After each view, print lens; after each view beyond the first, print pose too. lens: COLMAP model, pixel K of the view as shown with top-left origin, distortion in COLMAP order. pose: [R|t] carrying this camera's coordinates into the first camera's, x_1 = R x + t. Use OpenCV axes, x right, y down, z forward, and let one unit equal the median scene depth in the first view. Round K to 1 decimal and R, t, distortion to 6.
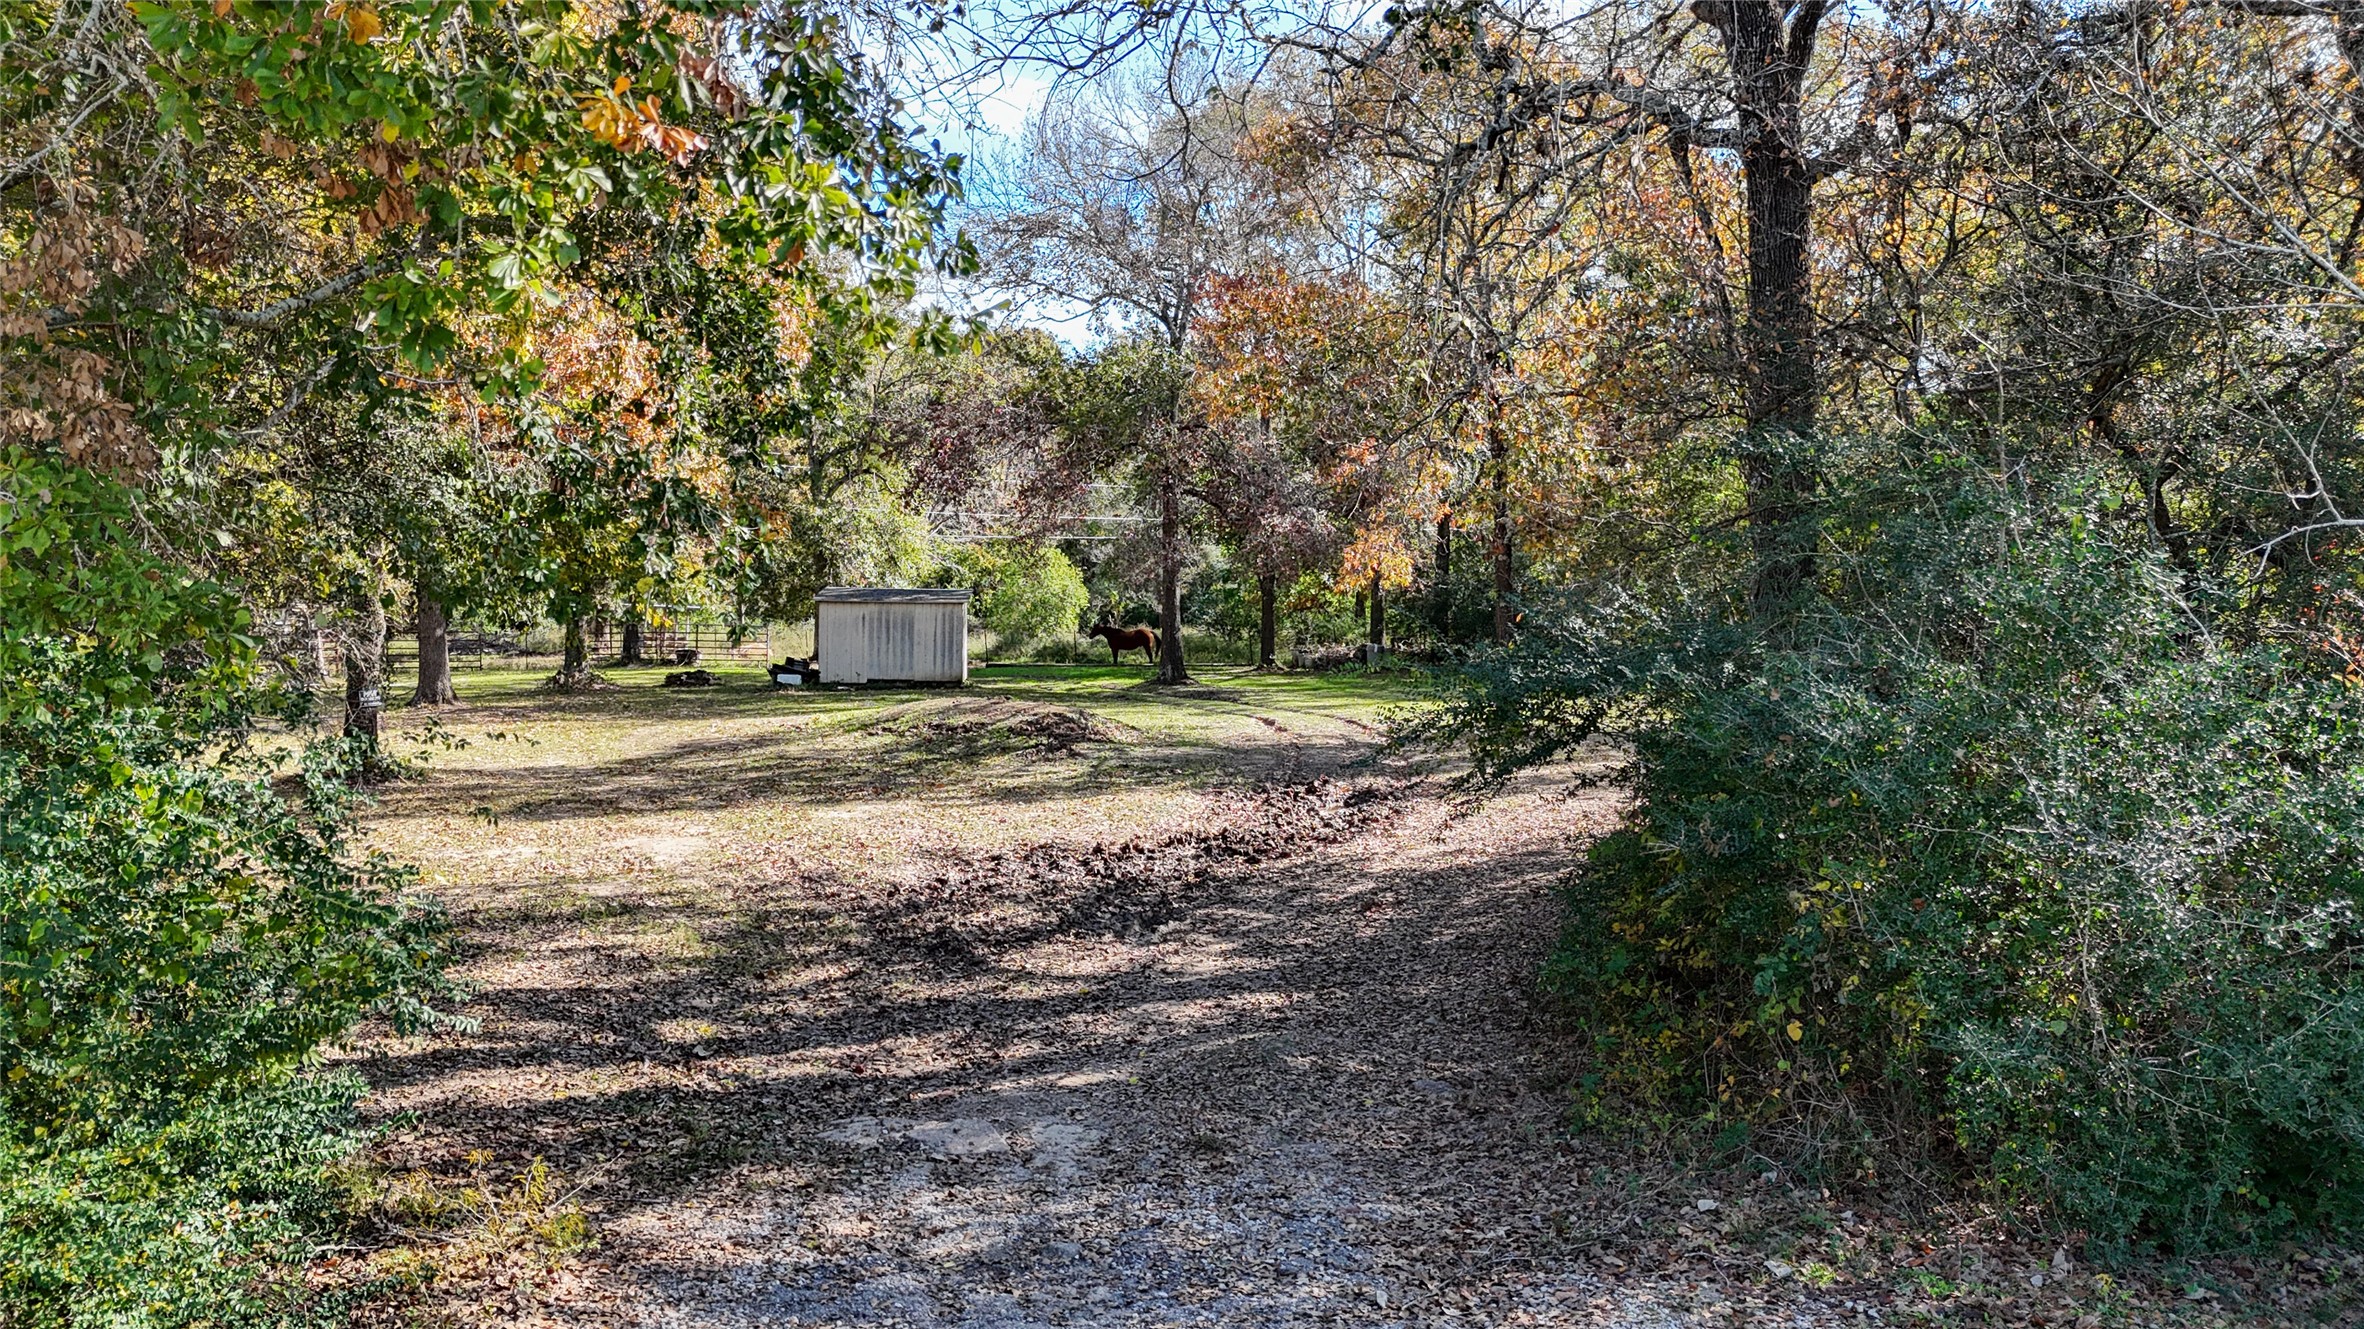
lens RADIAL K [[1729.8, 0, 1184.0], [0, 1729.8, 666.1], [0, 0, 1]] dist [0.066437, -0.060196]
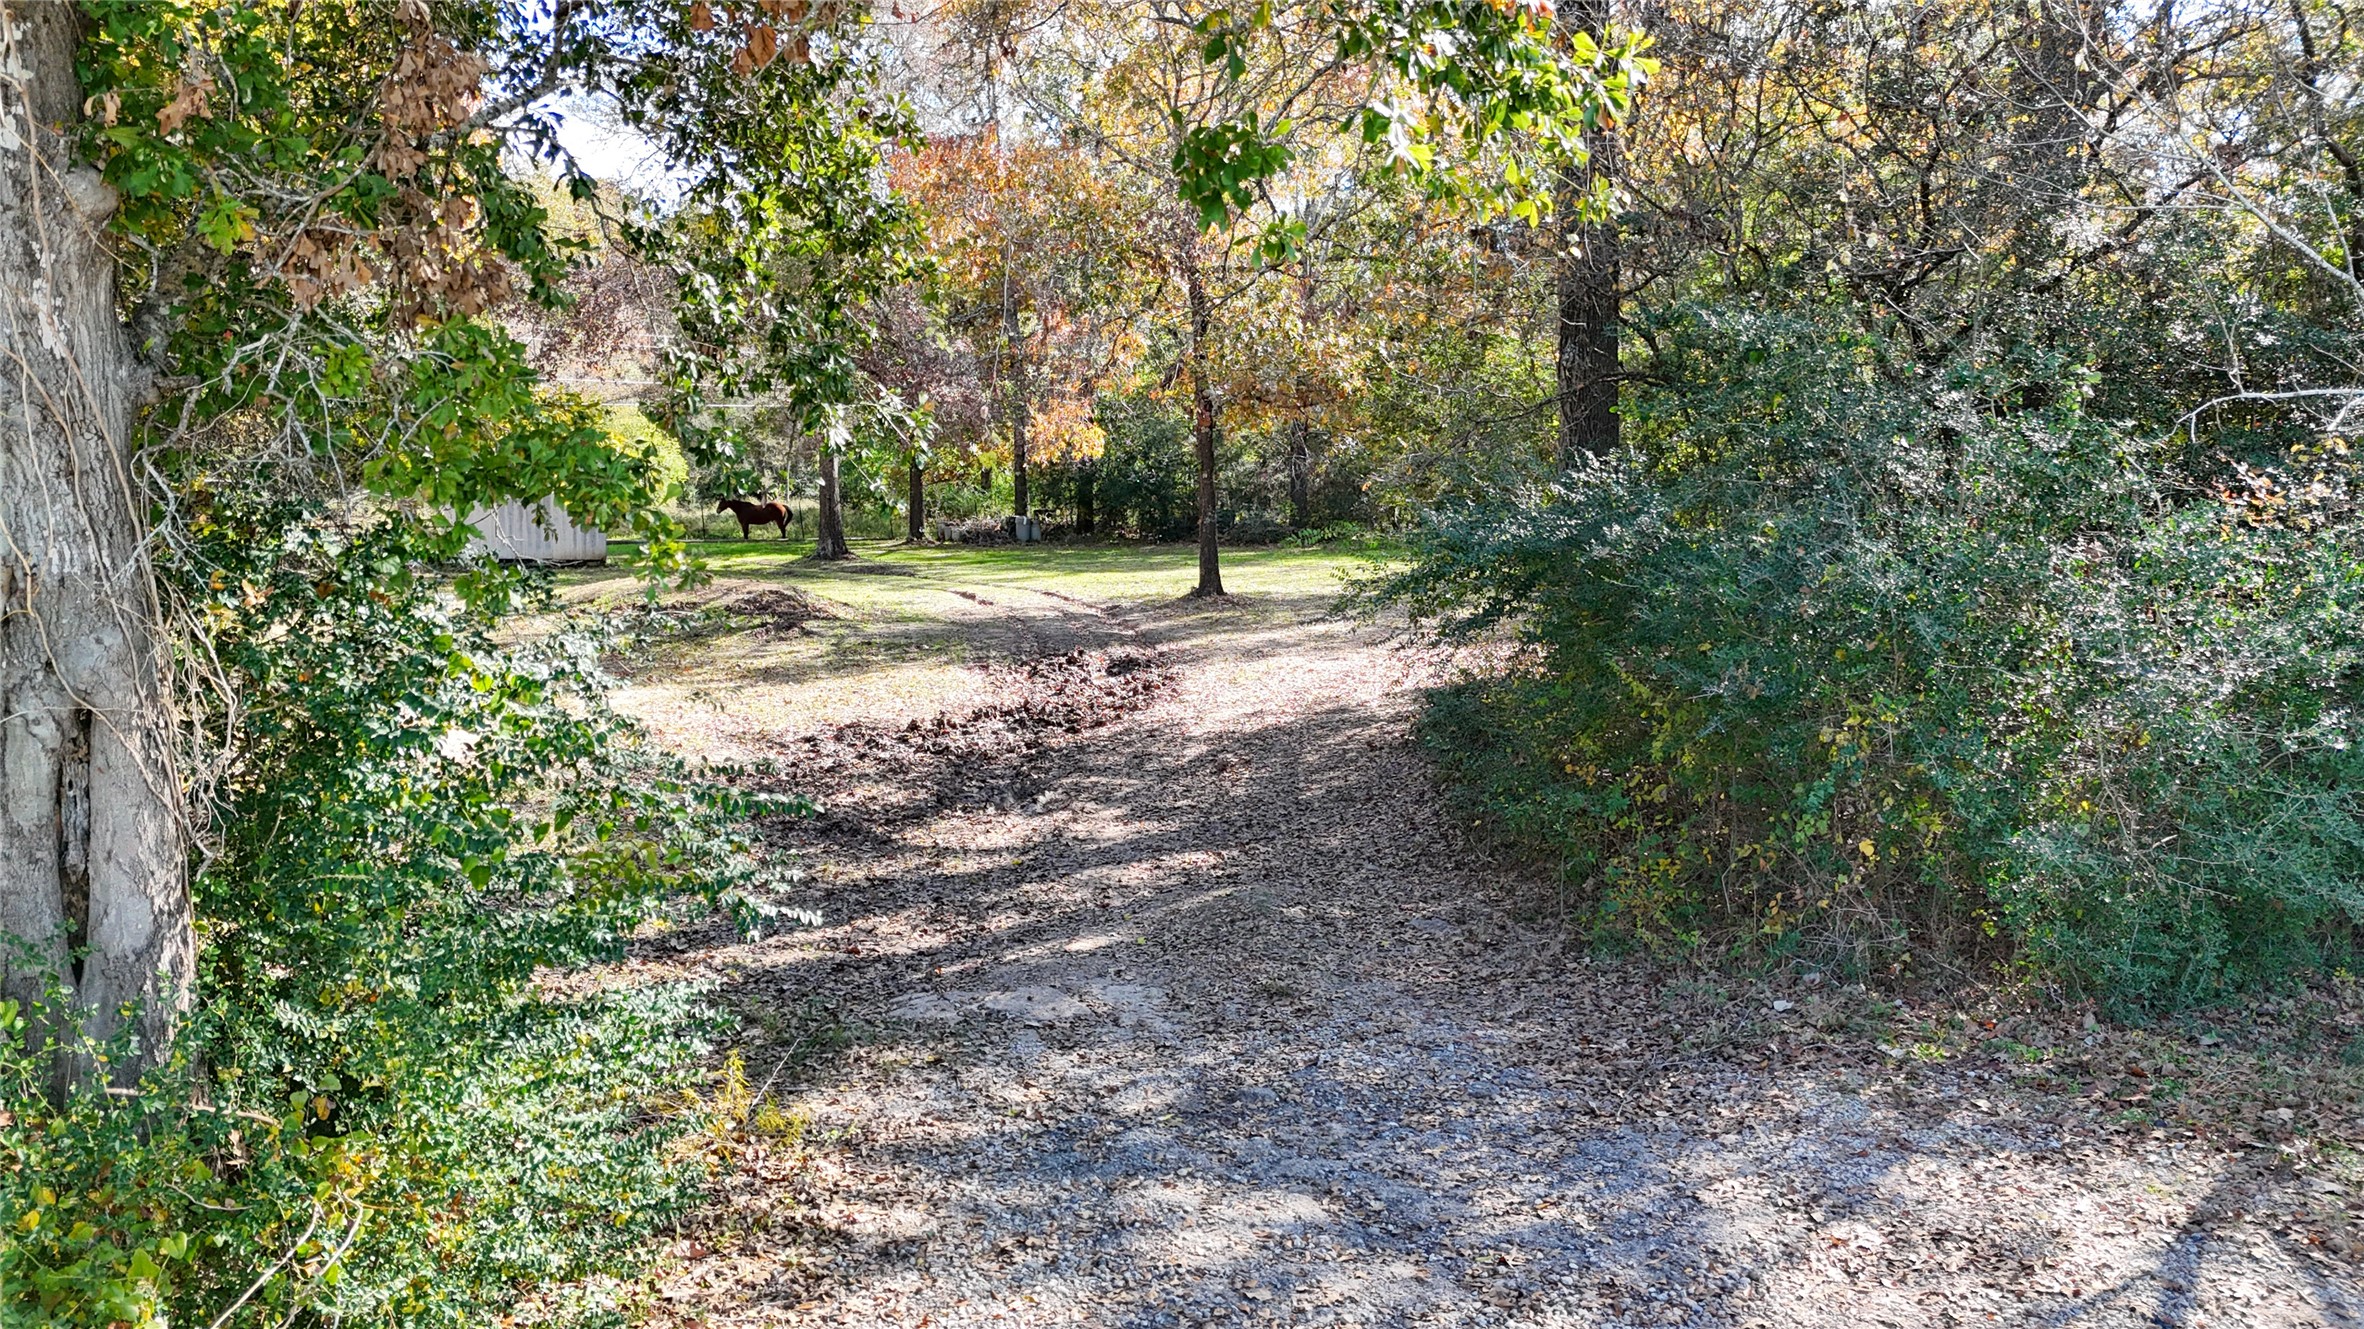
lens RADIAL K [[1729.8, 0, 1185.6], [0, 1729.8, 665.9], [0, 0, 1]] dist [0.066437, -0.060196]
pose [[0.971245, -0.033519, 0.235711, -0.114655], [0.016135, 0.997031, 0.075296, -0.000444], [-0.237535, -0.069328, 0.968902, 0.004705]]
